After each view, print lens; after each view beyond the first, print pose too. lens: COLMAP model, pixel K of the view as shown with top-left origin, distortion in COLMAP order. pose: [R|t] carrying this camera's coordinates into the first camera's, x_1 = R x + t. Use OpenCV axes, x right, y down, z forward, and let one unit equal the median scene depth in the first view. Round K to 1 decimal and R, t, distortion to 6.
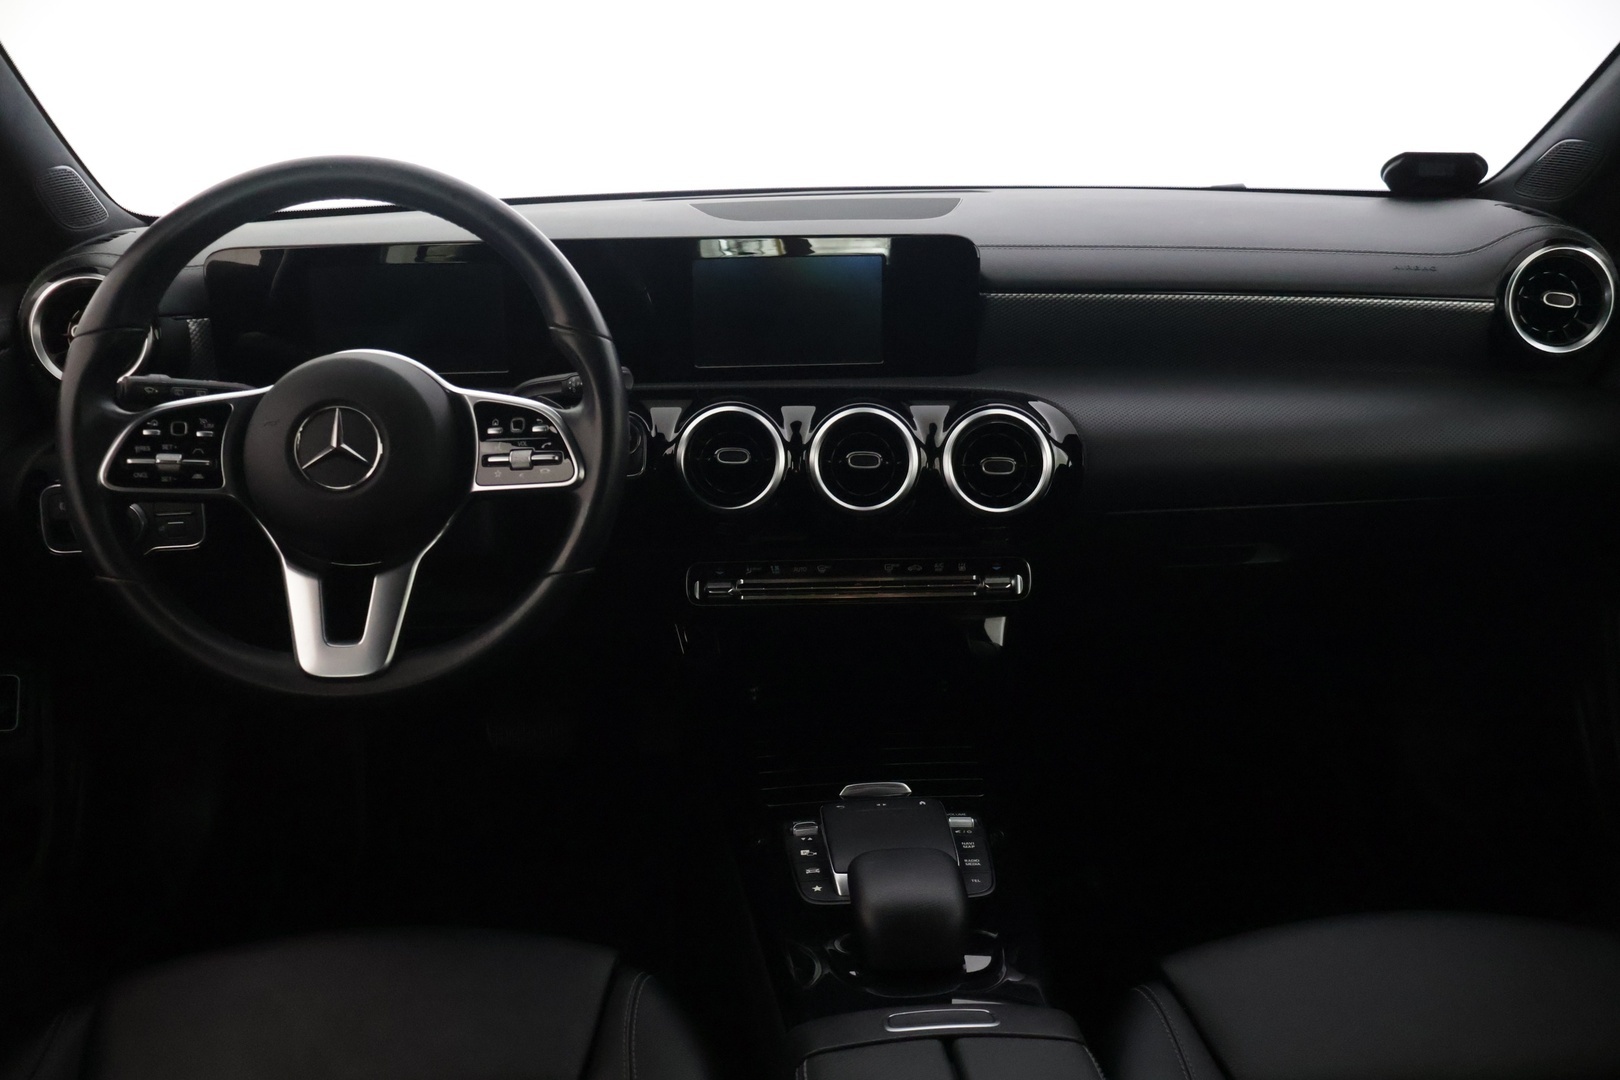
lens RADIAL K [[1386.2, 0, 810.0], [0, 1386.2, 540.0], [0, 0, 1]] dist [-0.001006, 0.003773]
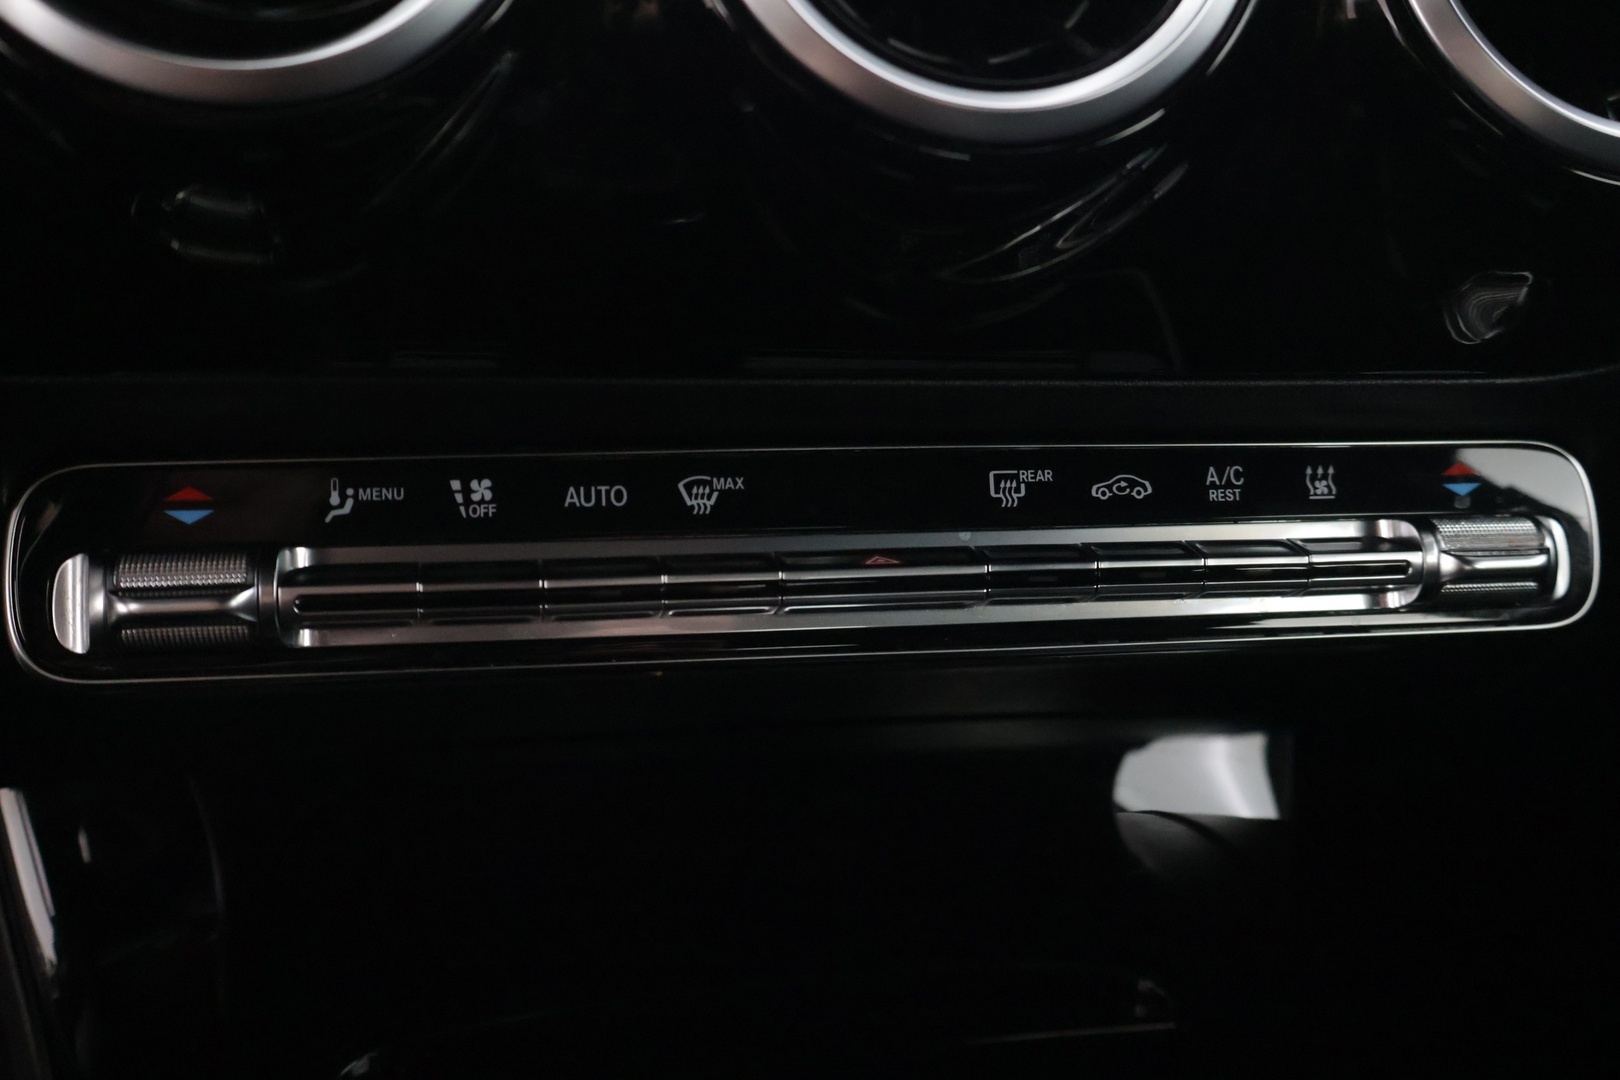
lens RADIAL K [[1901.9, 0, 810.0], [0, 1901.9, 540.0], [0, 0, 1]] dist [0.013304, 0.006702]
pose [[0.973517, -0.004839, 0.228564, -0.049791], [0.004167, 0.999985, 0.003423, 0.033039], [-0.228578, -0.002380, 0.973523, 0.872945]]
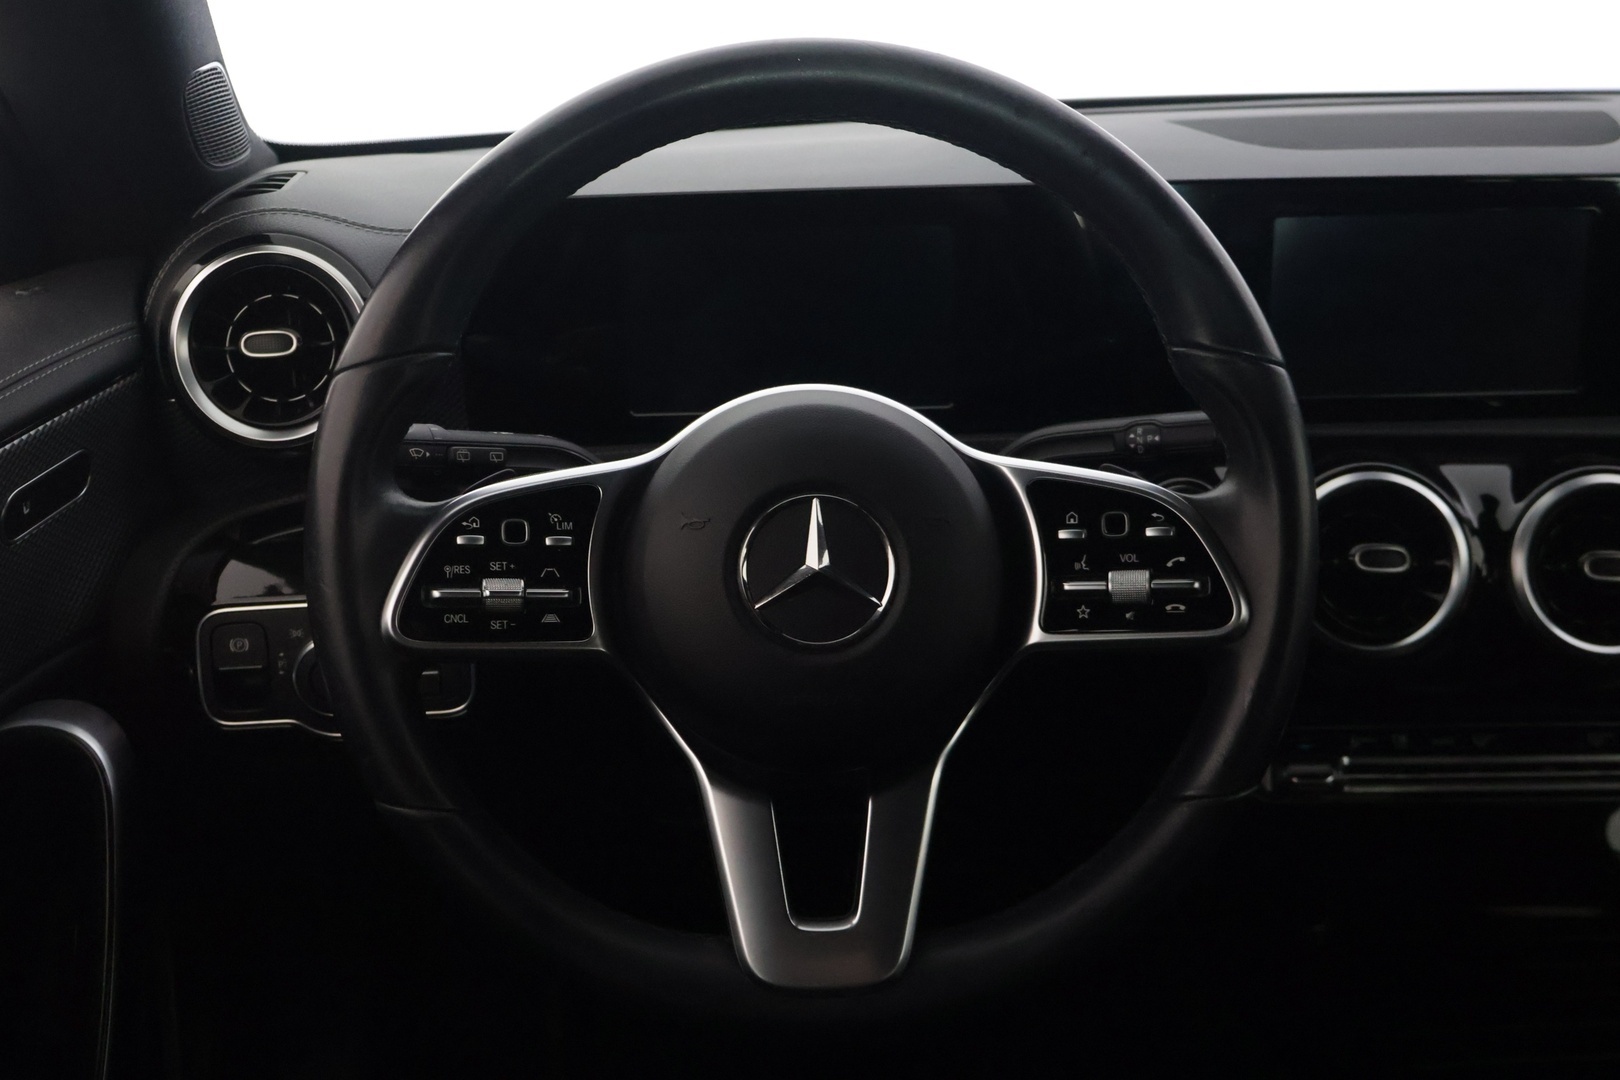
lens RADIAL K [[1826.9, 0, 810.0], [0, 1826.9, 540.0], [0, 0, 1]] dist [-0.010464, -0.008960]
pose [[0.999922, 0.000024, -0.012453, -0.325480], [-0.000119, 0.999971, -0.007619, -0.071071], [0.012452, 0.007620, 0.999893, 0.267930]]
